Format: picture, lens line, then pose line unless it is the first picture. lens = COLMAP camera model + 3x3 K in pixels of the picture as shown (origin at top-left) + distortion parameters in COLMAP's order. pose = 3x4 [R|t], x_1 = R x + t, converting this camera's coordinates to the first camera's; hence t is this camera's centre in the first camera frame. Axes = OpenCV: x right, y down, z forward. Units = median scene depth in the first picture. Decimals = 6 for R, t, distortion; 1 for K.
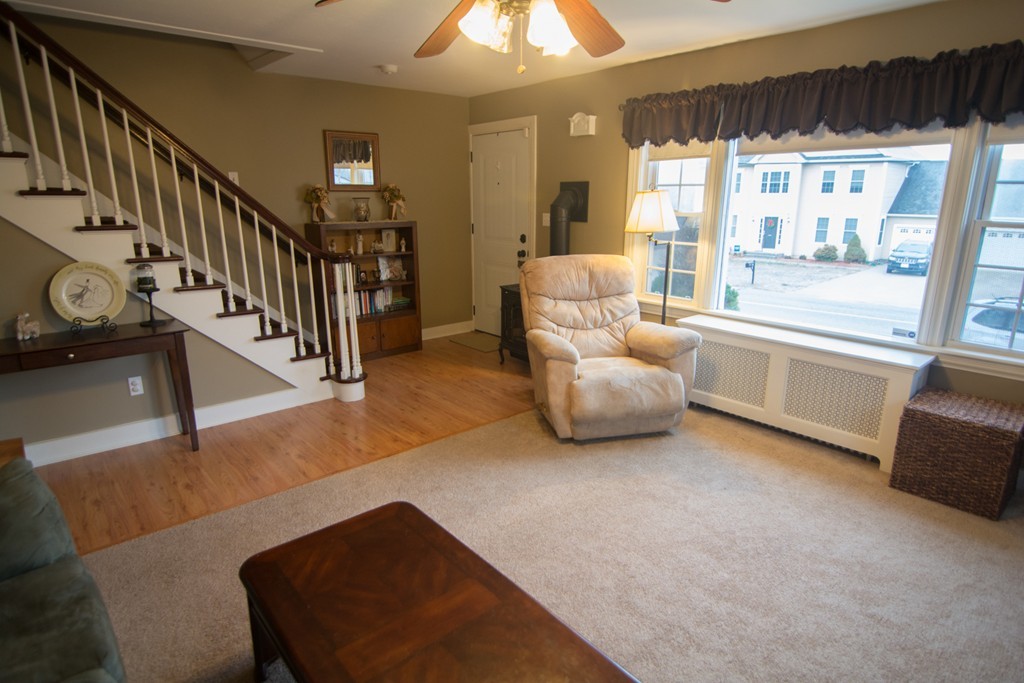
lens RADIAL K [[592.8, 0, 511.4], [0, 592.8, 348.9], [0, 0, 1]] dist [0.006801, -0.002670]
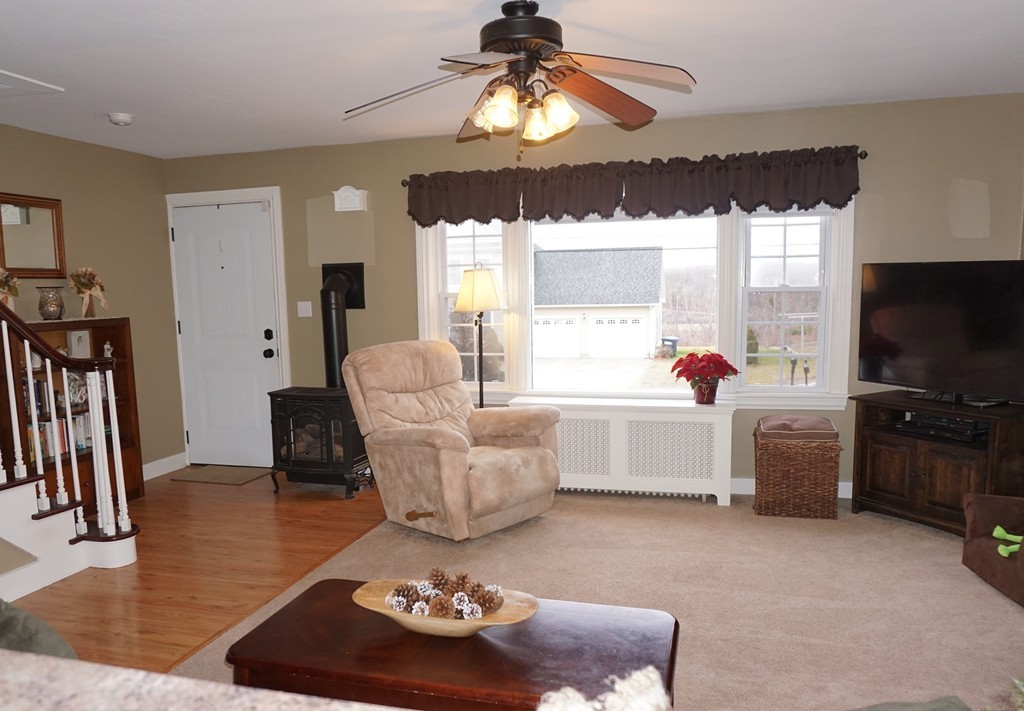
lens RADIAL K [[775.9, 0, 507.4], [0, 775.9, 362.0], [0, 0, 1]] dist [-0.009672, -0.006865]
pose [[0.840181, -0.066721, 0.538185, -0.359844], [0.156035, 0.980179, -0.122076, 0.034120], [-0.519373, 0.186542, 0.833939, -0.026514]]
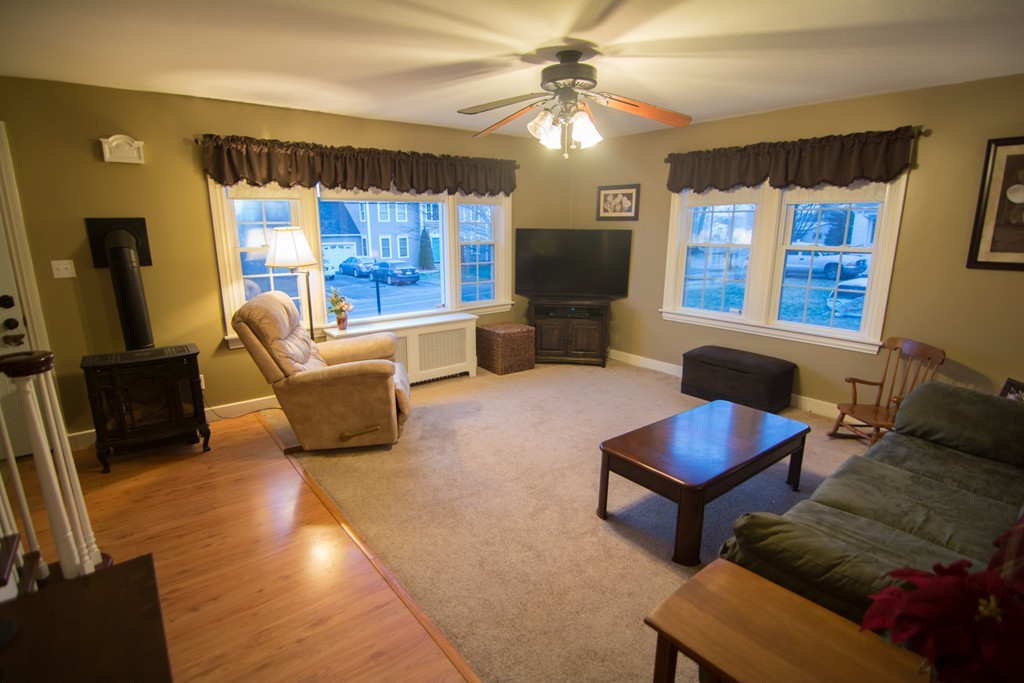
lens RADIAL K [[501.7, 0, 507.2], [0, 501.7, 343.3], [0, 0, 1]] dist [-0.034139, 0.000546]
pose [[0.044899, -0.218532, 0.974796, -0.656491], [0.259638, 0.944801, 0.199849, -0.139350], [-0.964662, 0.244121, 0.099160, 0.554620]]
